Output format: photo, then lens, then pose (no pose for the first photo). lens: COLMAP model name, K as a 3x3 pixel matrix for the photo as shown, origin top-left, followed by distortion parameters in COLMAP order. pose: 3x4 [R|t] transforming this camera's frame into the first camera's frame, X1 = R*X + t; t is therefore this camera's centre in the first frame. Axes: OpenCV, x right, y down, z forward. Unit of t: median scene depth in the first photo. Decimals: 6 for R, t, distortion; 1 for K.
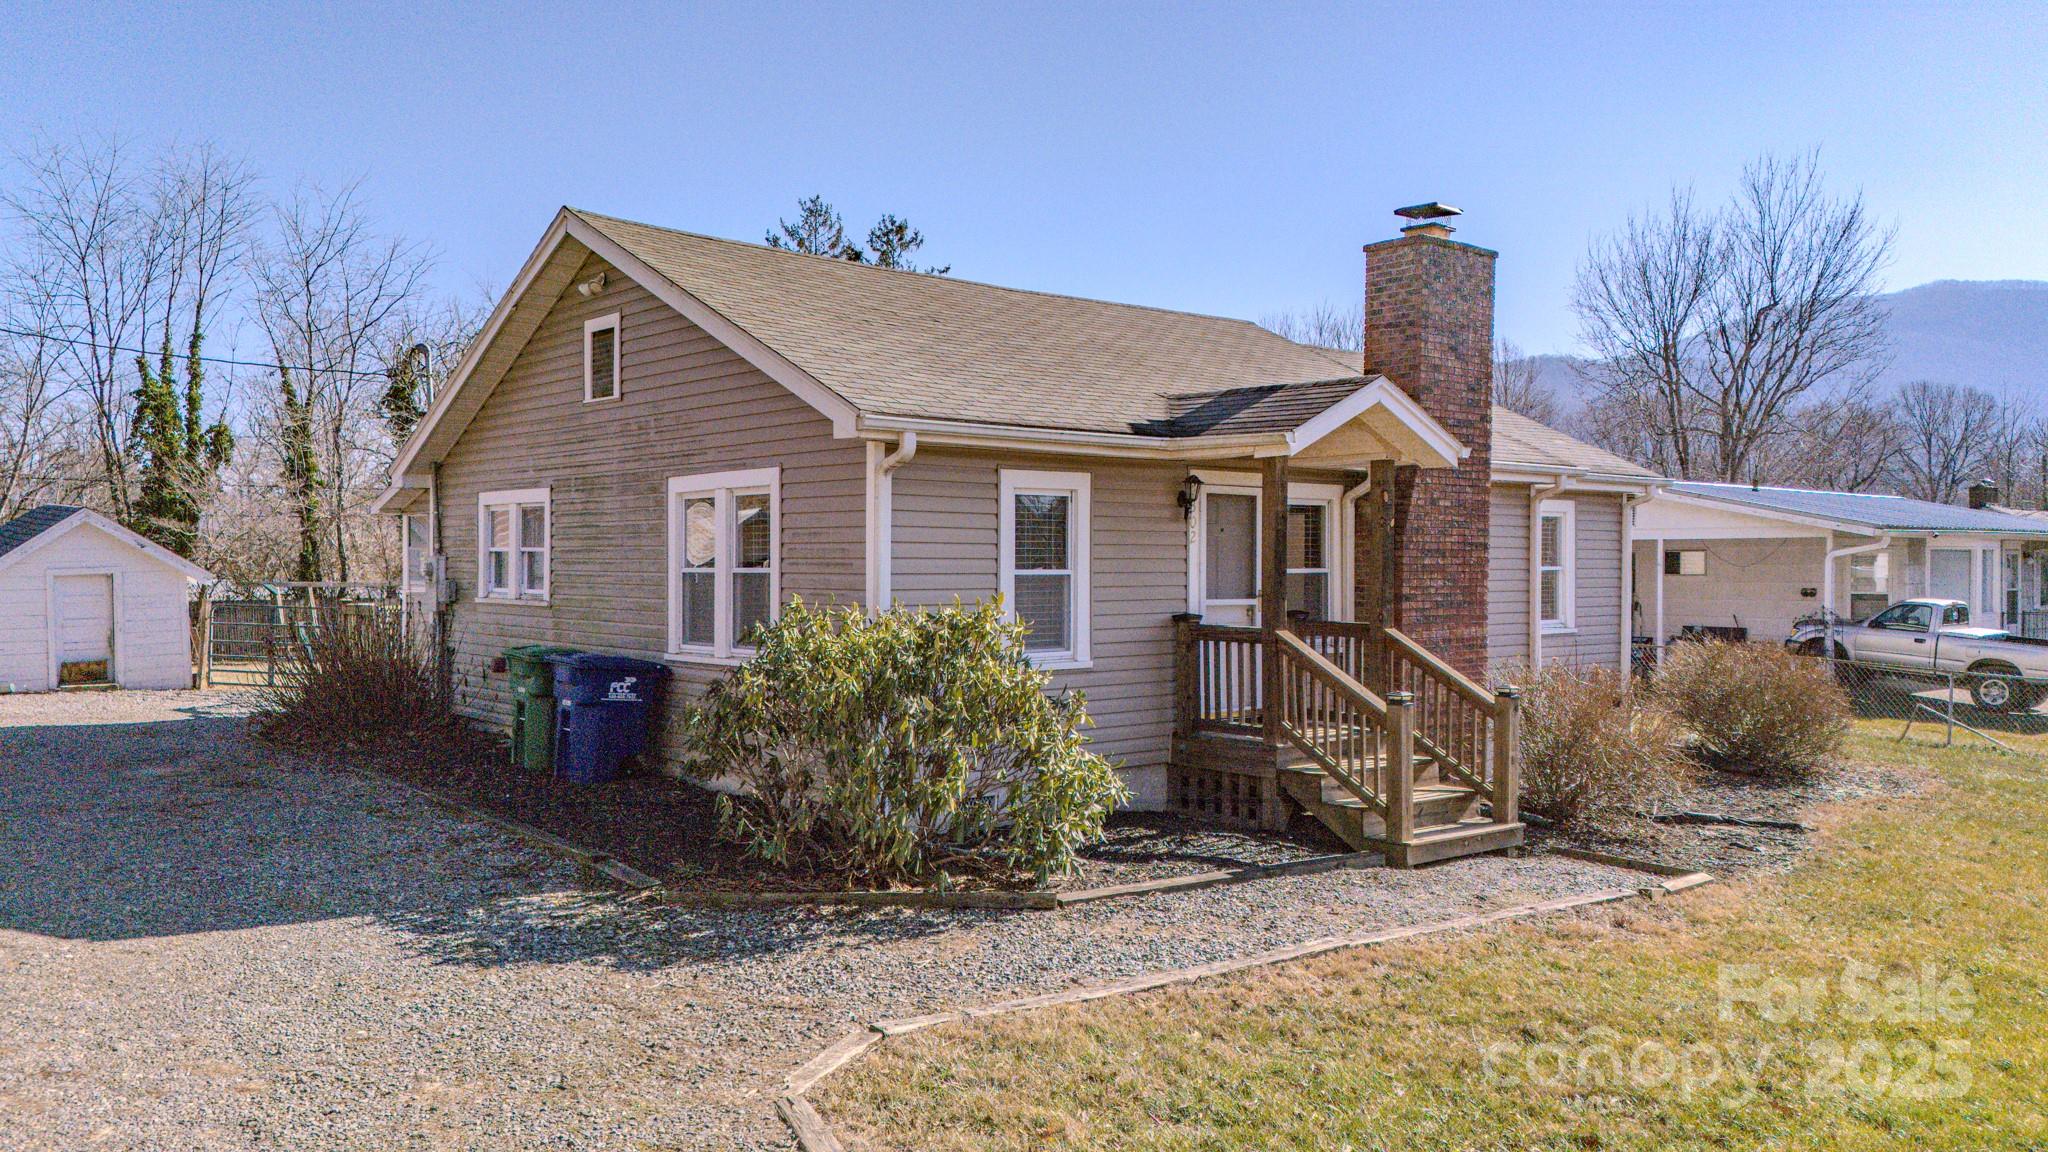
lens RADIAL K [[1505.0, 0, 1016.1], [0, 1505.0, 574.7], [0, 0, 1]] dist [0.122649, -0.130470]
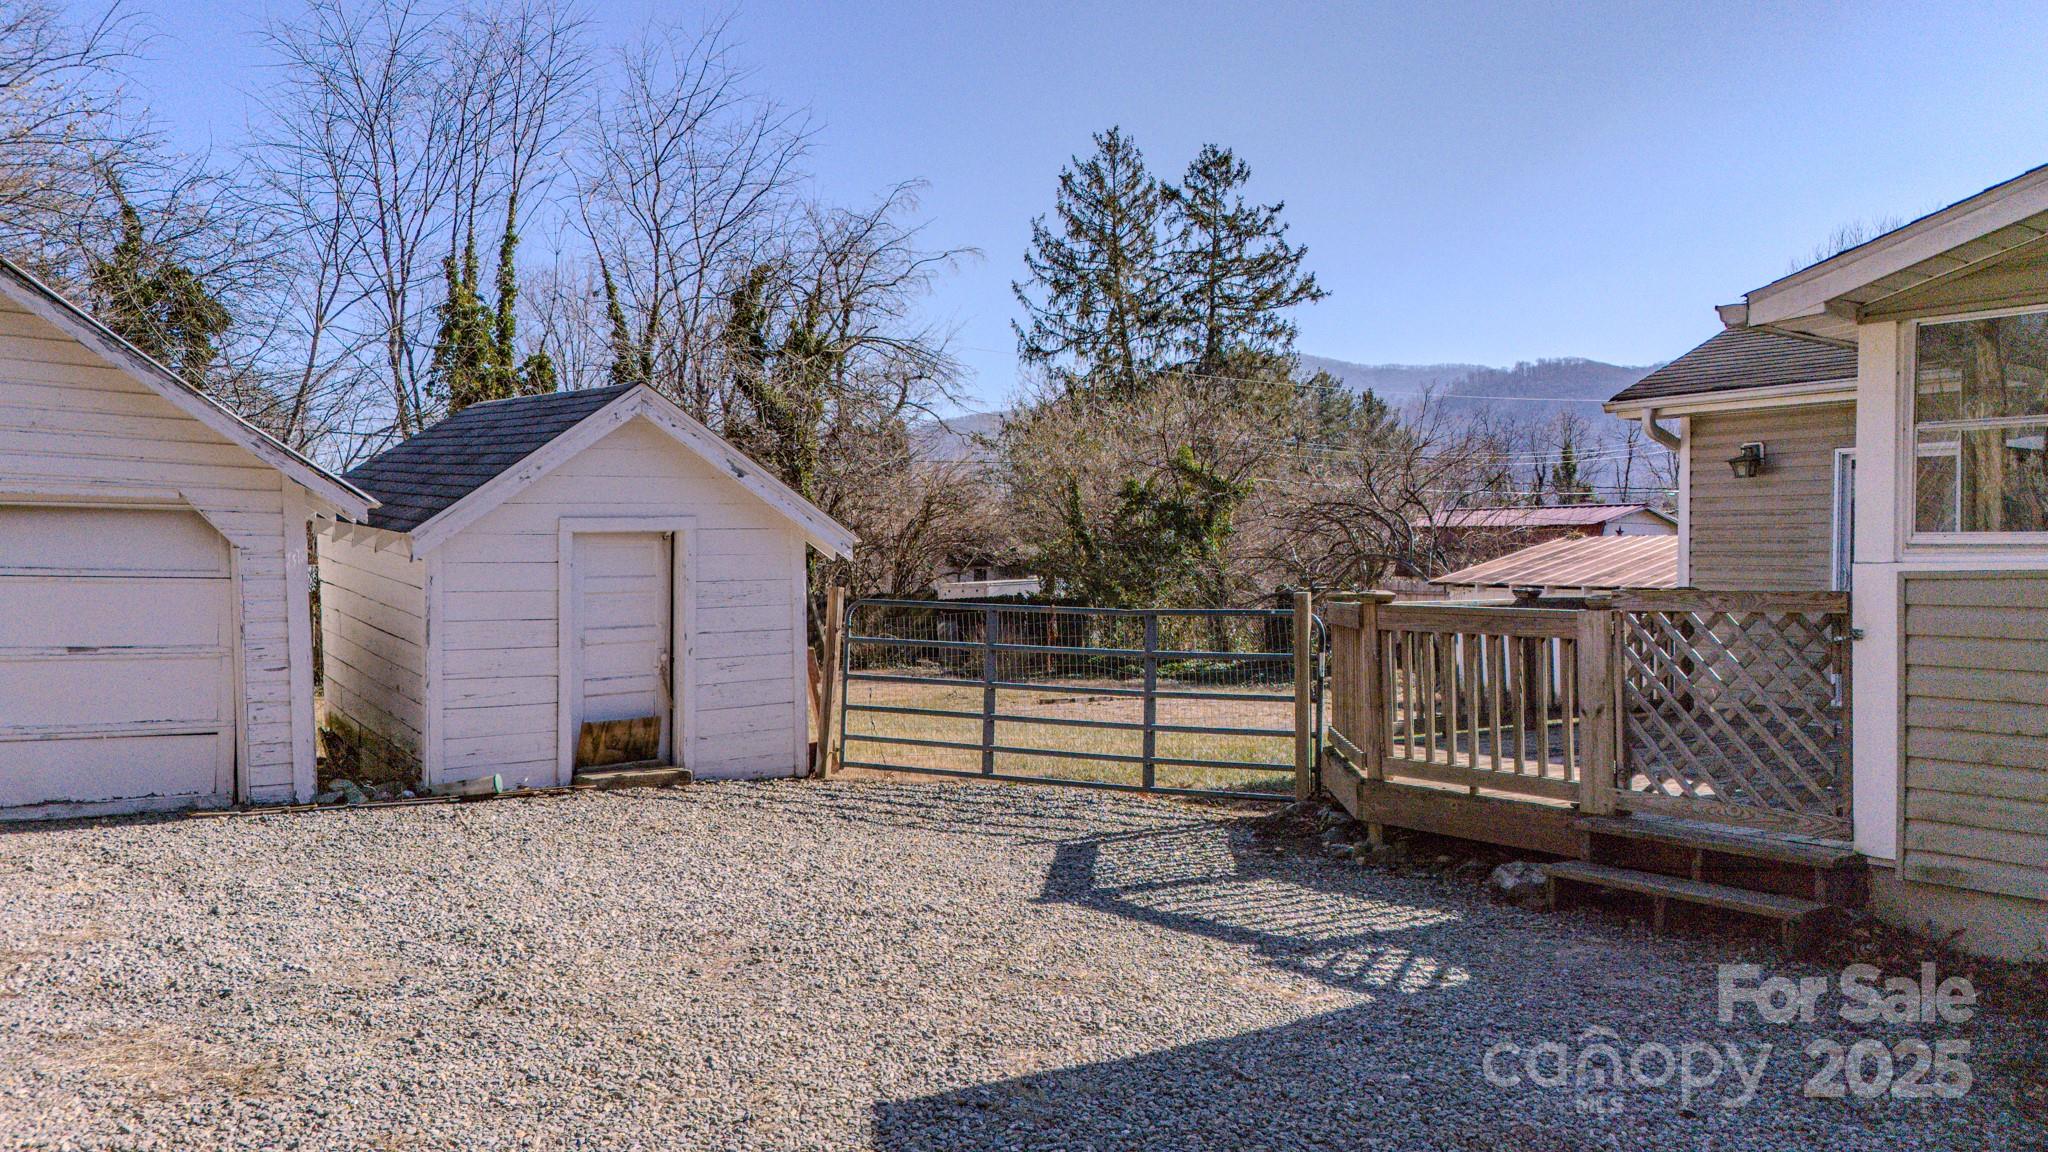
lens RADIAL K [[1505.0, 0, 1016.1], [0, 1505.0, 574.7], [0, 0, 1]] dist [0.122649, -0.130470]
pose [[0.997205, 0.013045, -0.073564, -0.447311], [-0.013300, 0.999907, -0.002974, 0.012248], [0.073518, 0.003944, 0.997286, 0.548830]]
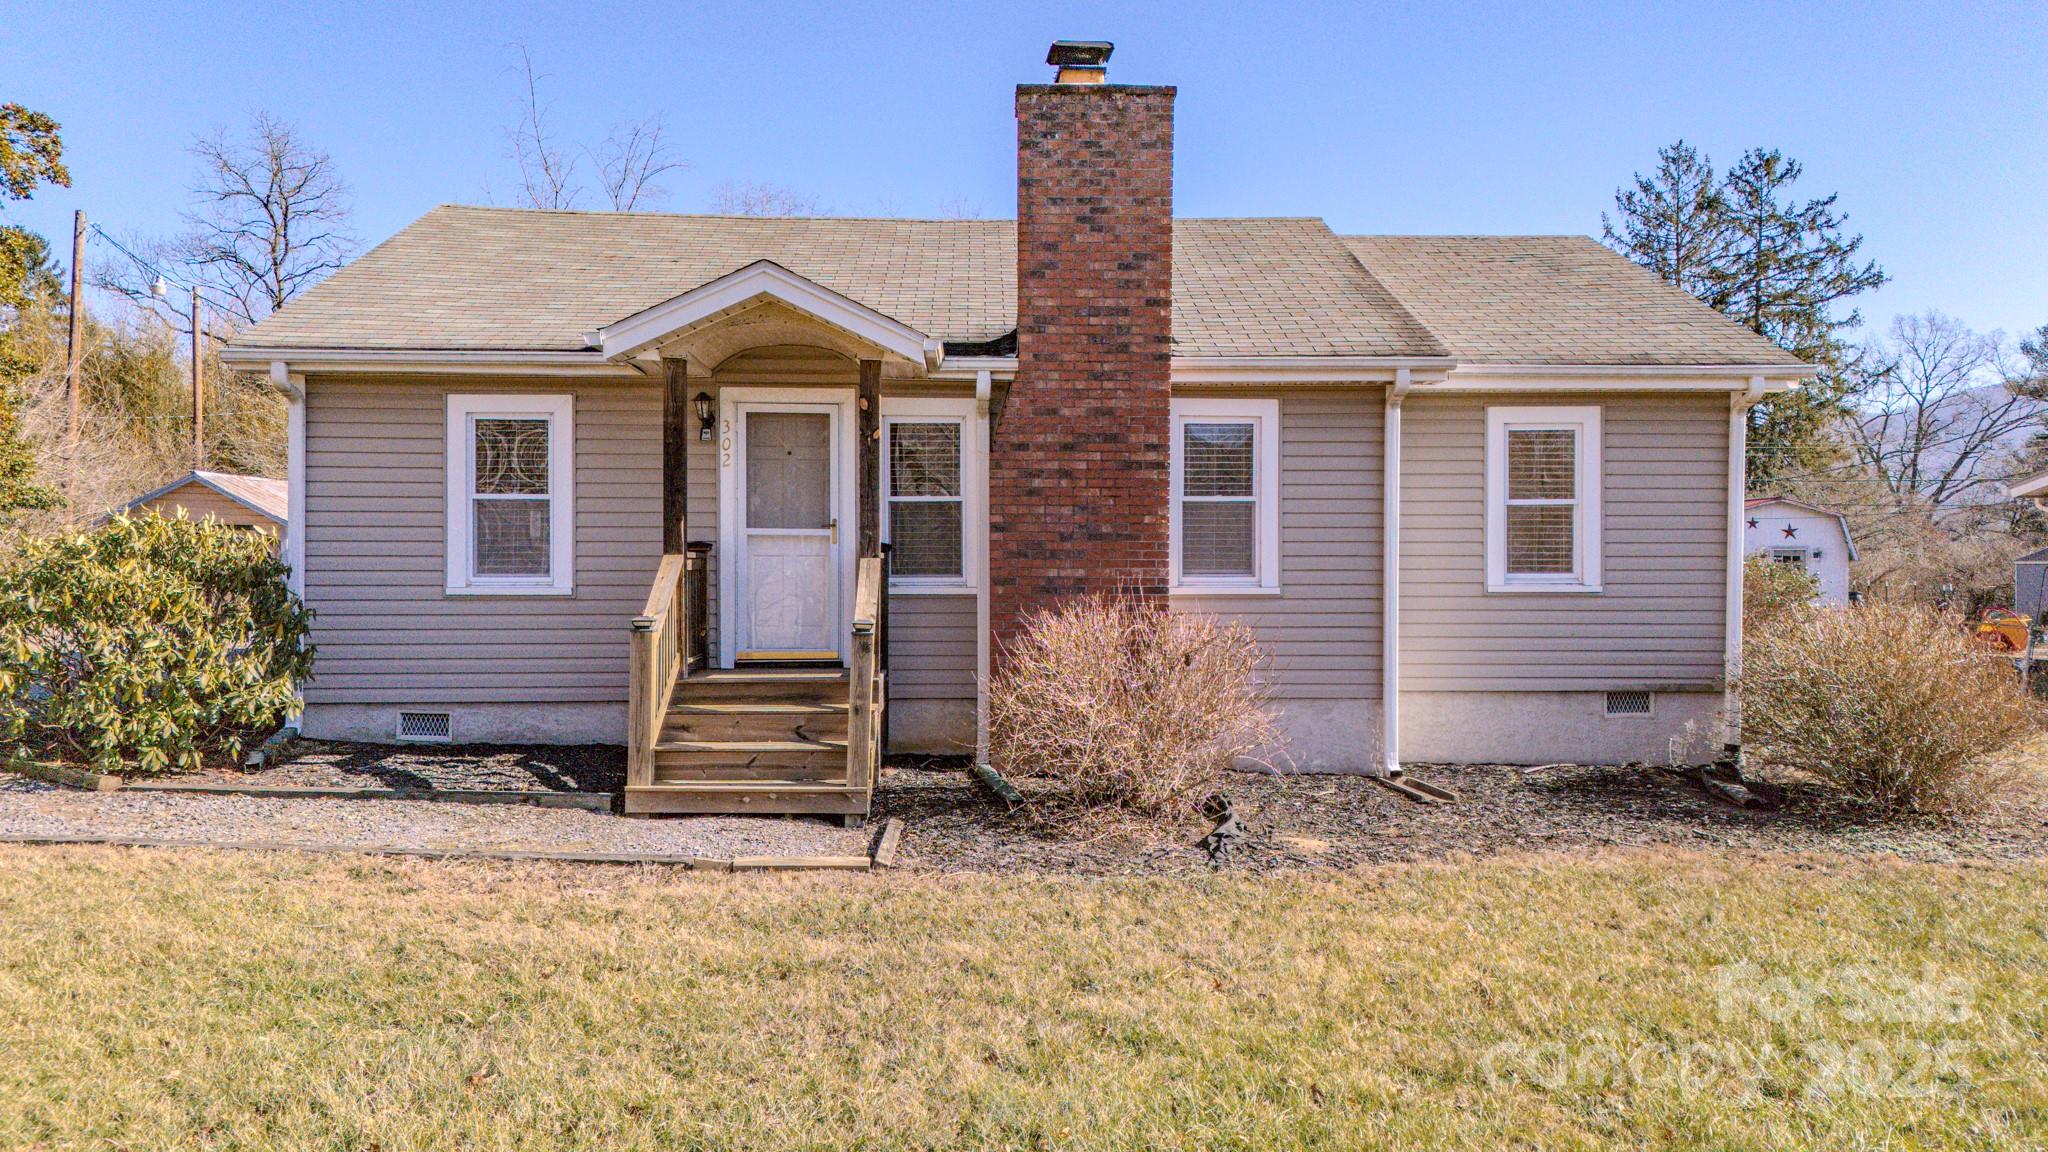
lens RADIAL K [[1505.0, 0, 1016.1], [0, 1505.0, 574.7], [0, 0, 1]] dist [0.122649, -0.130470]
pose [[0.783340, 0.004705, -0.621576, 0.452214], [-0.006870, 0.999976, -0.001088, 0.024433], [0.621556, 0.005123, 0.783353, 0.208187]]
